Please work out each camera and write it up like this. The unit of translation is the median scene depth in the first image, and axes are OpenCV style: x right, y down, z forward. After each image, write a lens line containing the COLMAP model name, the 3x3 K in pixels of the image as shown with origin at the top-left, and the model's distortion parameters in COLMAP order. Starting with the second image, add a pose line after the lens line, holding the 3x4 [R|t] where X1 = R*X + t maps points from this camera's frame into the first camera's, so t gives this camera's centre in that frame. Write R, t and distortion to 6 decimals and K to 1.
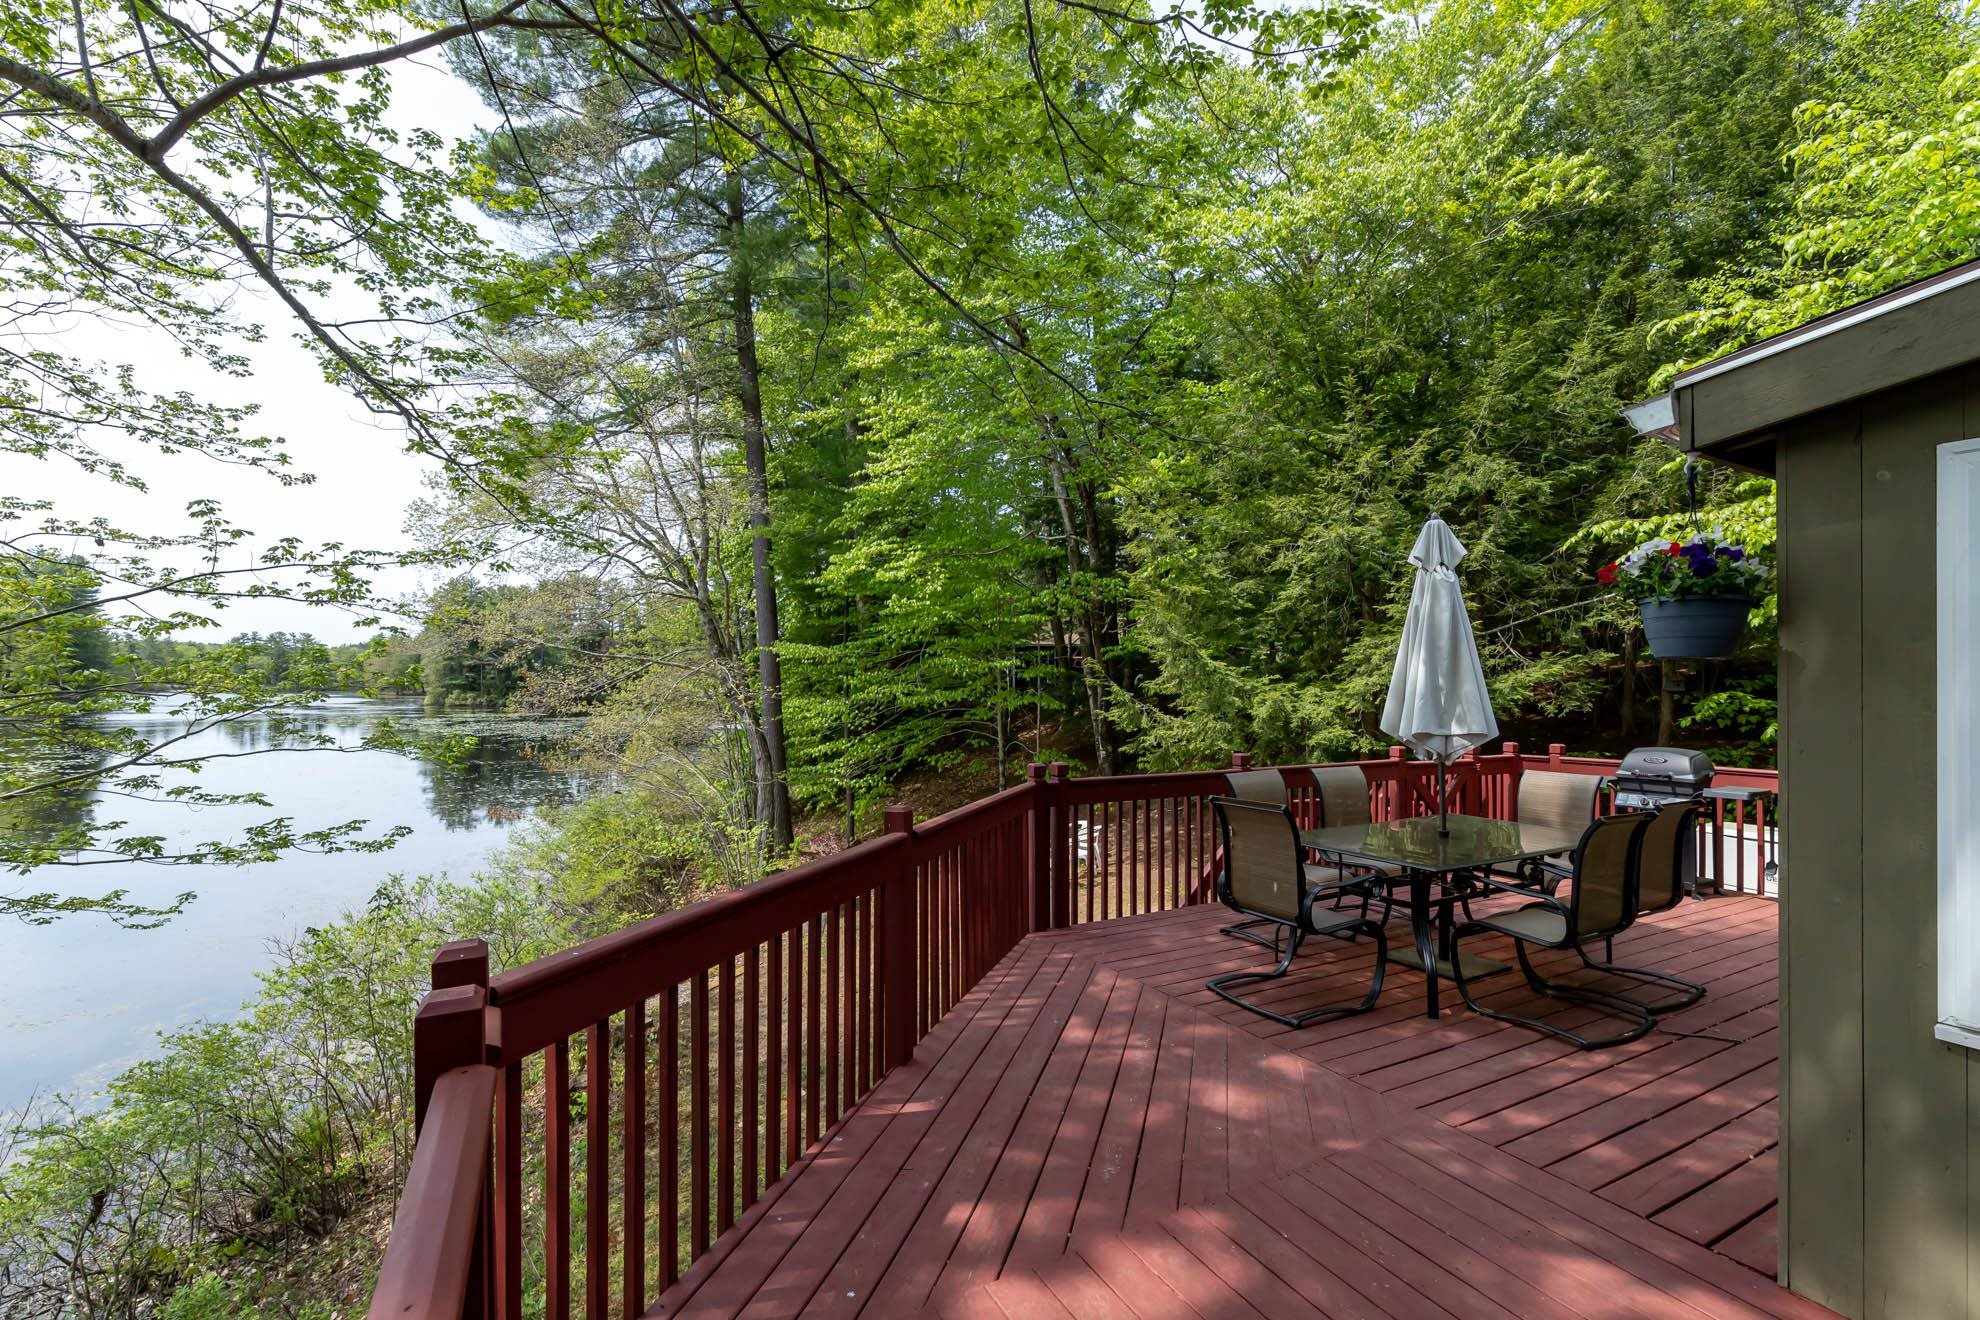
lens RADIAL K [[887.3, 0, 990.0], [0, 887.3, 660.0], [0, 0, 1]] dist [-0.000938, -0.000051]
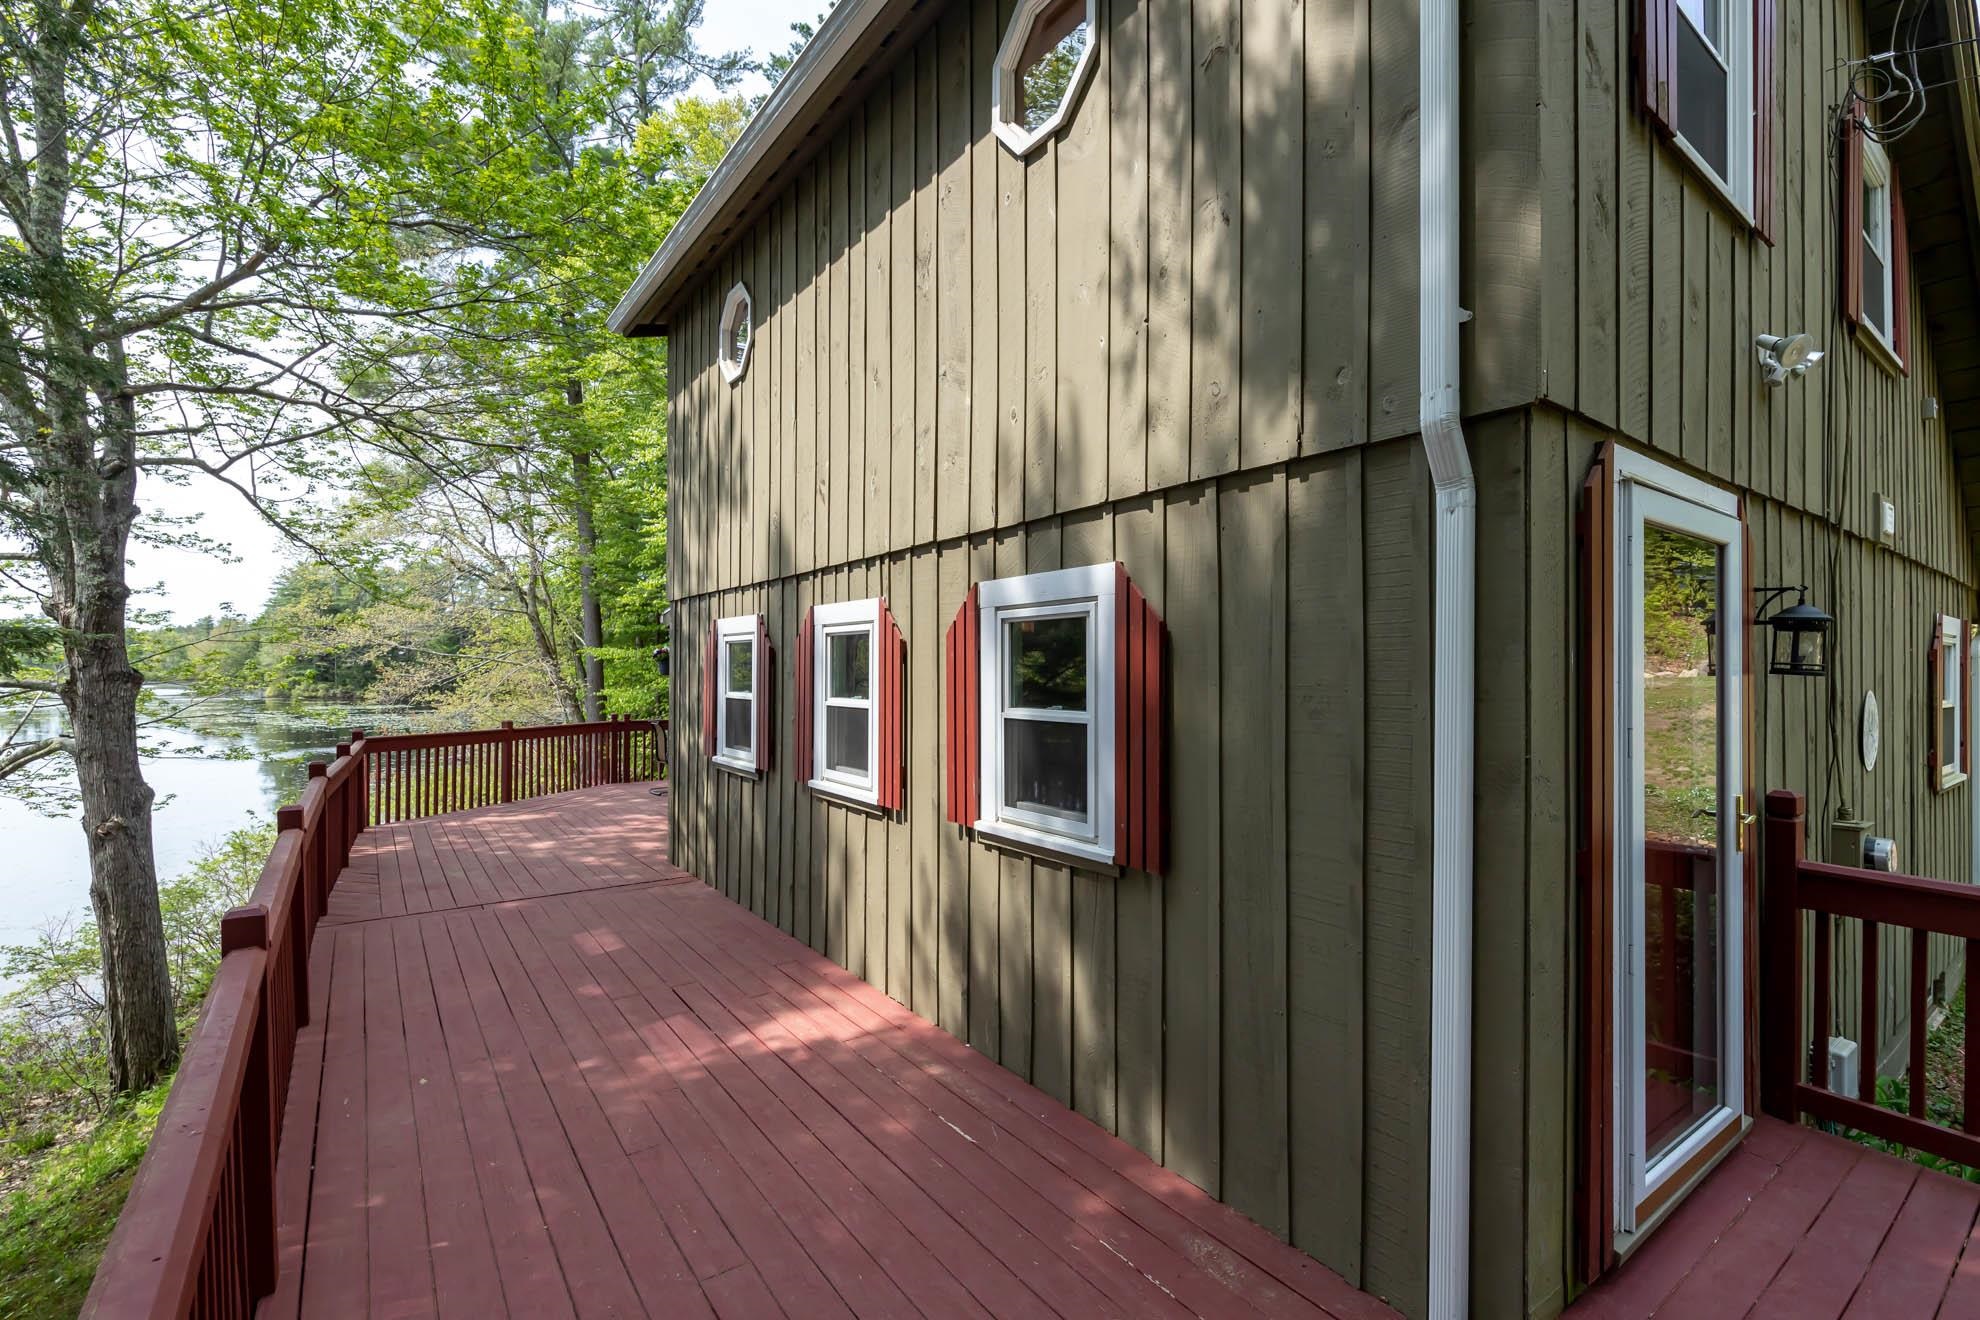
lens RADIAL K [[859.4, 0, 989.3], [0, 859.4, 668.4], [0, 0, 1]] dist [0.016077, -0.000130]
pose [[0.992118, 0.009015, 0.124980, 0.181422], [-0.010904, 0.999836, 0.014438, -0.013121], [-0.124829, -0.015687, 0.992054, -0.335668]]
